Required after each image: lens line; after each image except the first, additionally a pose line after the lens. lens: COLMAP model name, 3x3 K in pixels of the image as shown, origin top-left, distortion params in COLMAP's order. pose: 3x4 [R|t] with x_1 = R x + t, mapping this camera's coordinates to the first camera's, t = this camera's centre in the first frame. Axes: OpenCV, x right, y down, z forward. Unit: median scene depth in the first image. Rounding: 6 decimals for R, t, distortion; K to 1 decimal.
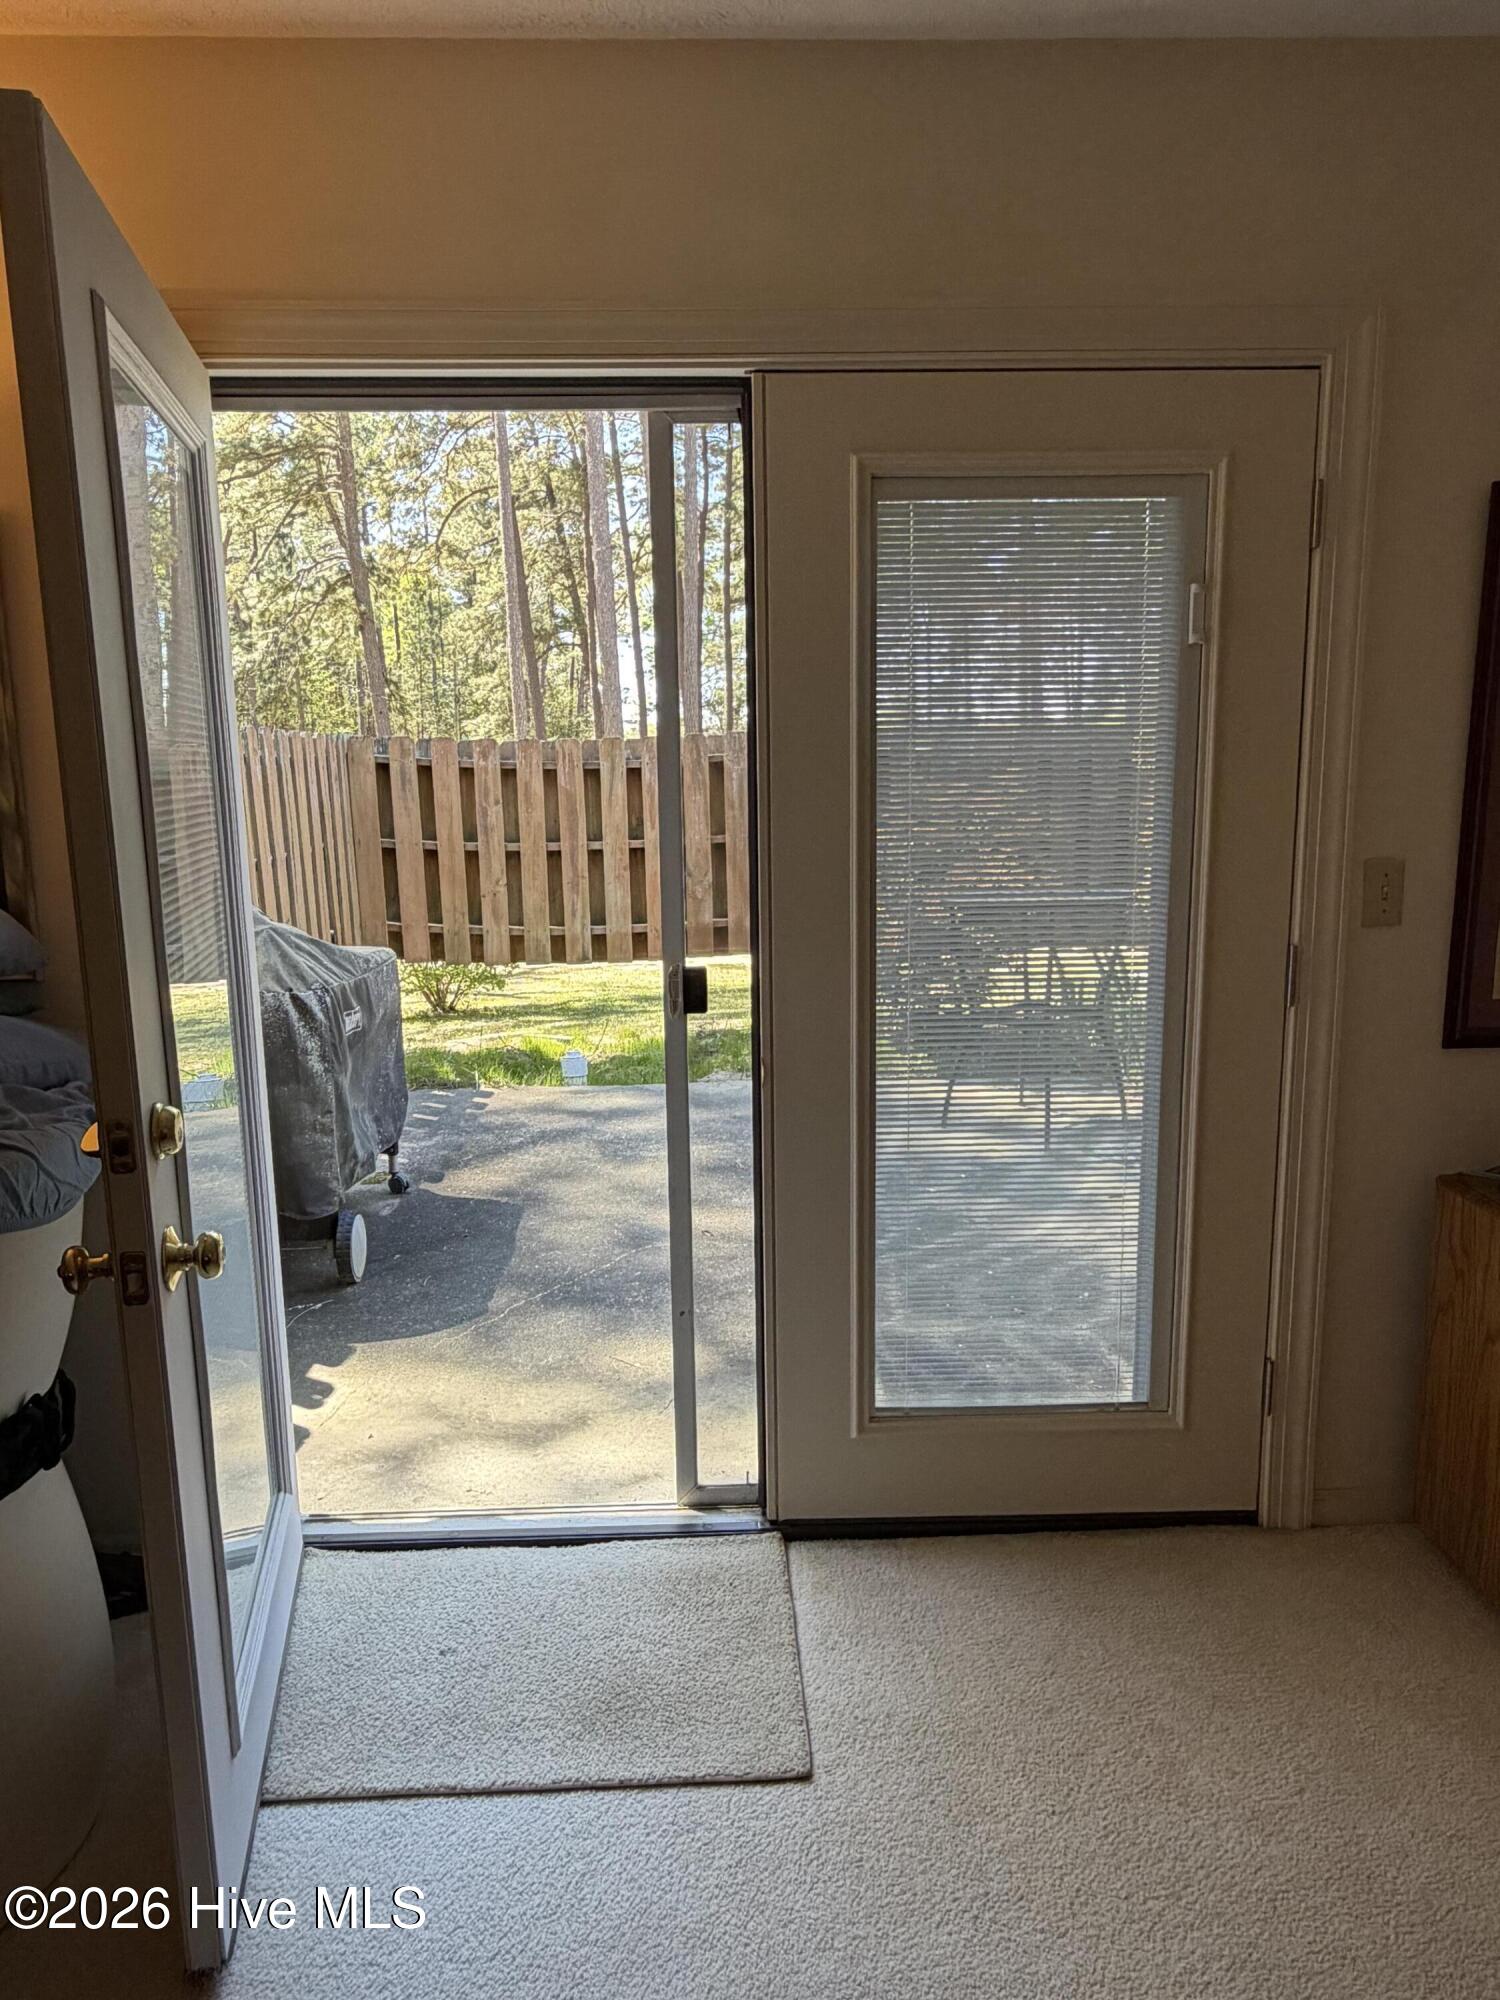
lens RADIAL K [[1324.7, 0, 750.0], [0, 1324.7, 1000.0], [0, 0, 1]] dist [0.000543, 0.000689]
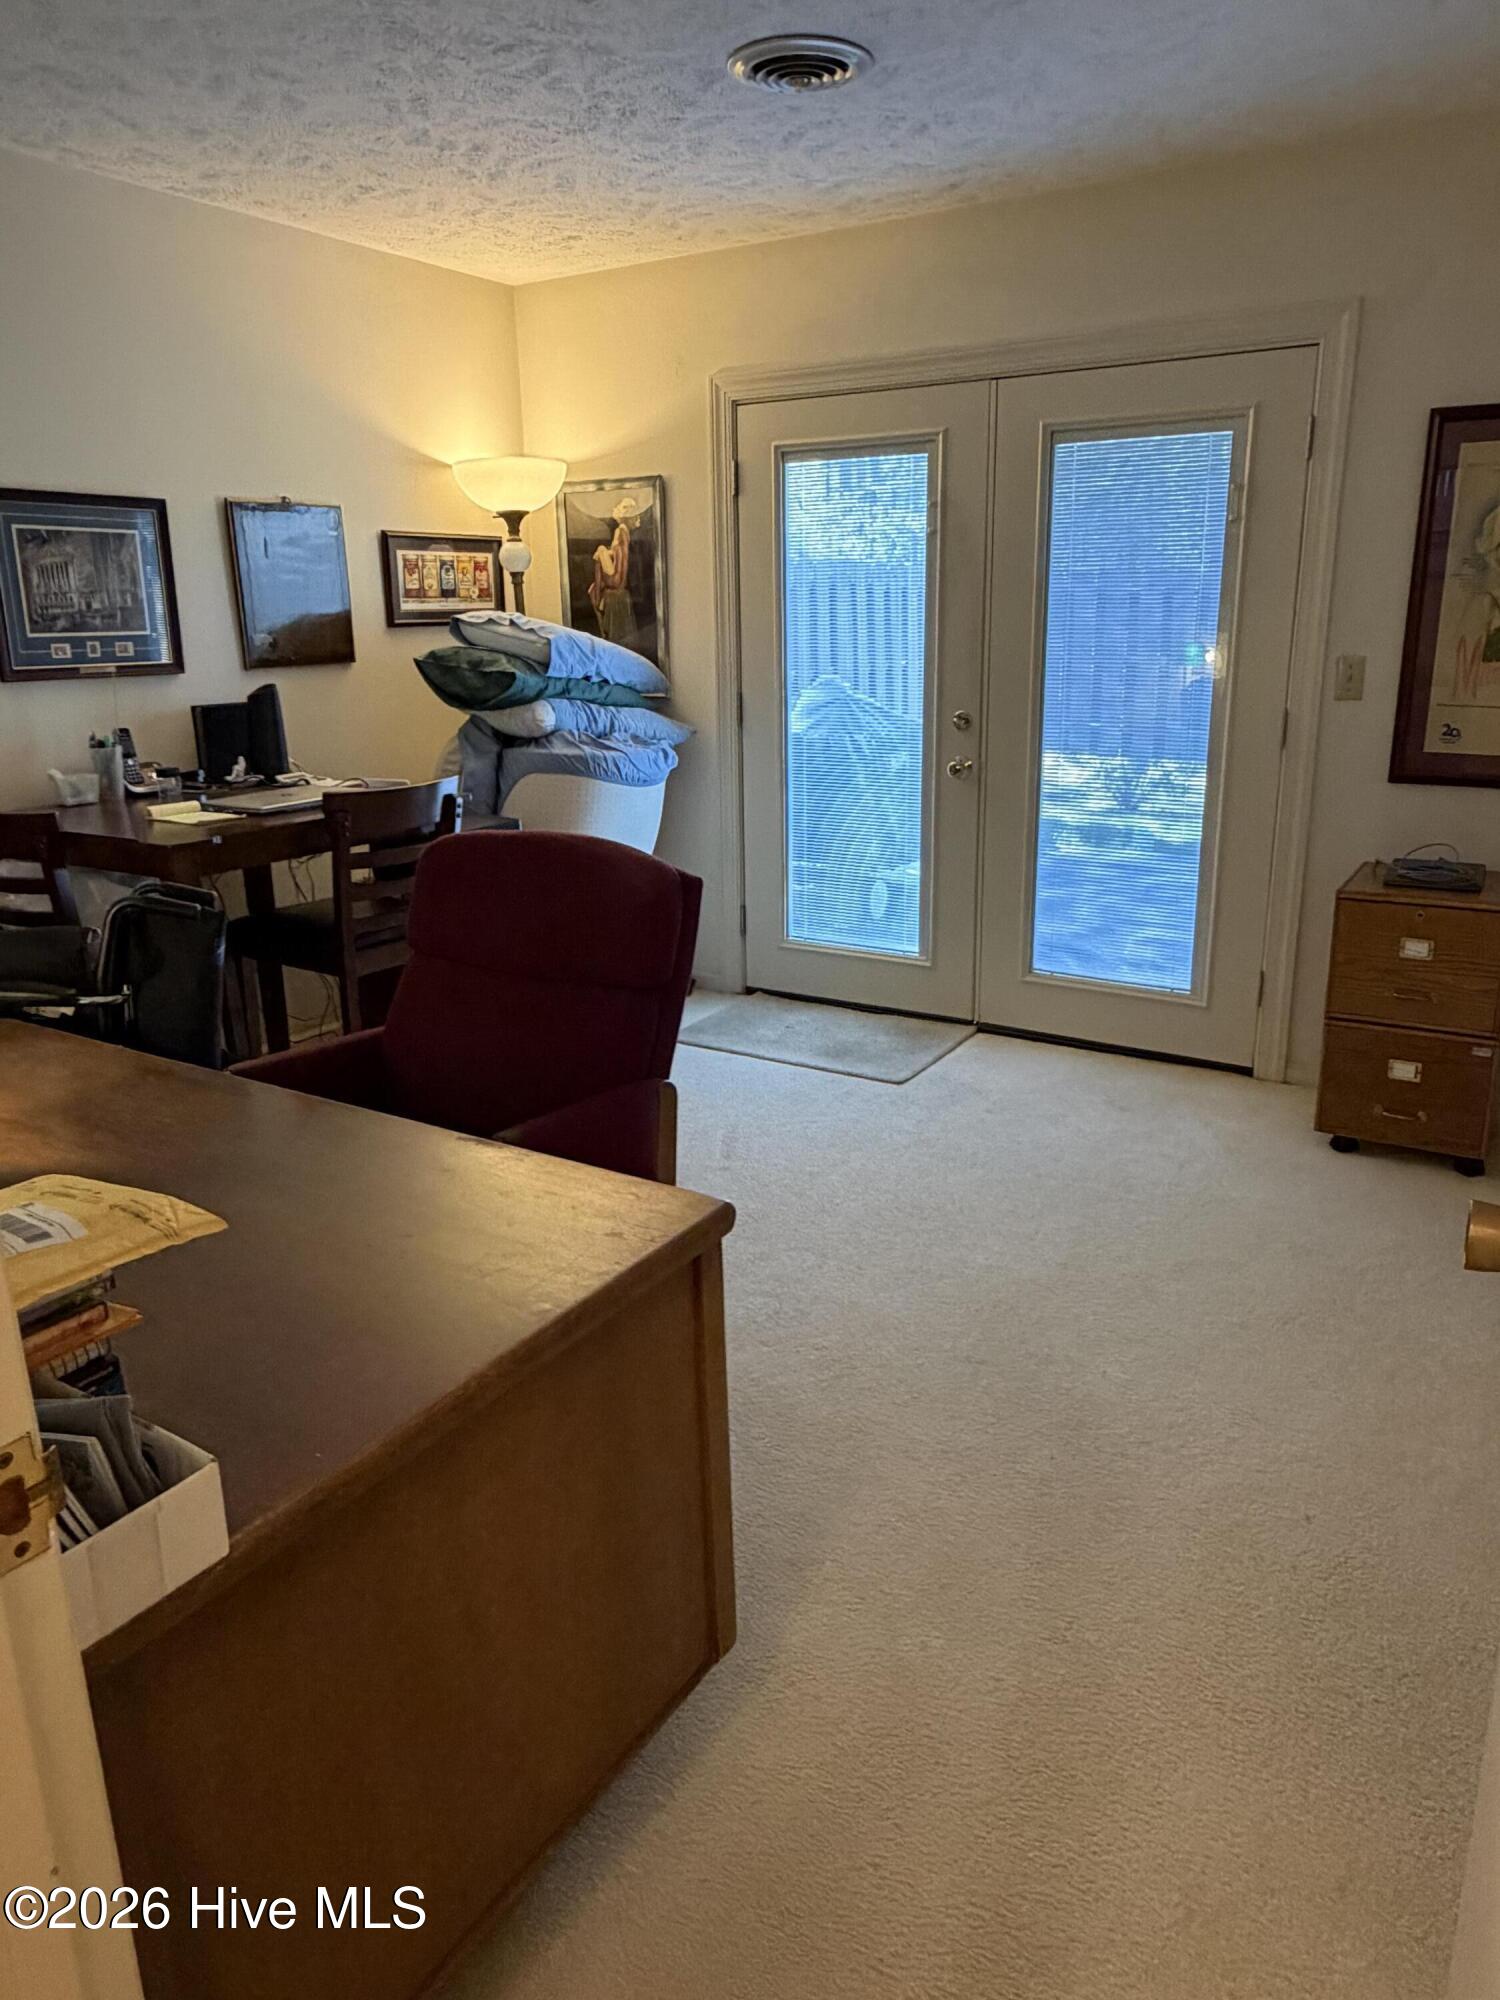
lens RADIAL K [[1382.1, 0, 750.0], [0, 1382.1, 1000.0], [0, 0, 1]] dist [-0.003949, -0.001686]
pose [[0.826215, 0.159895, -0.540187, 0.835613], [-0.091791, 0.984271, 0.150949, 0.114121], [0.555826, -0.075132, 0.827897, -0.791041]]
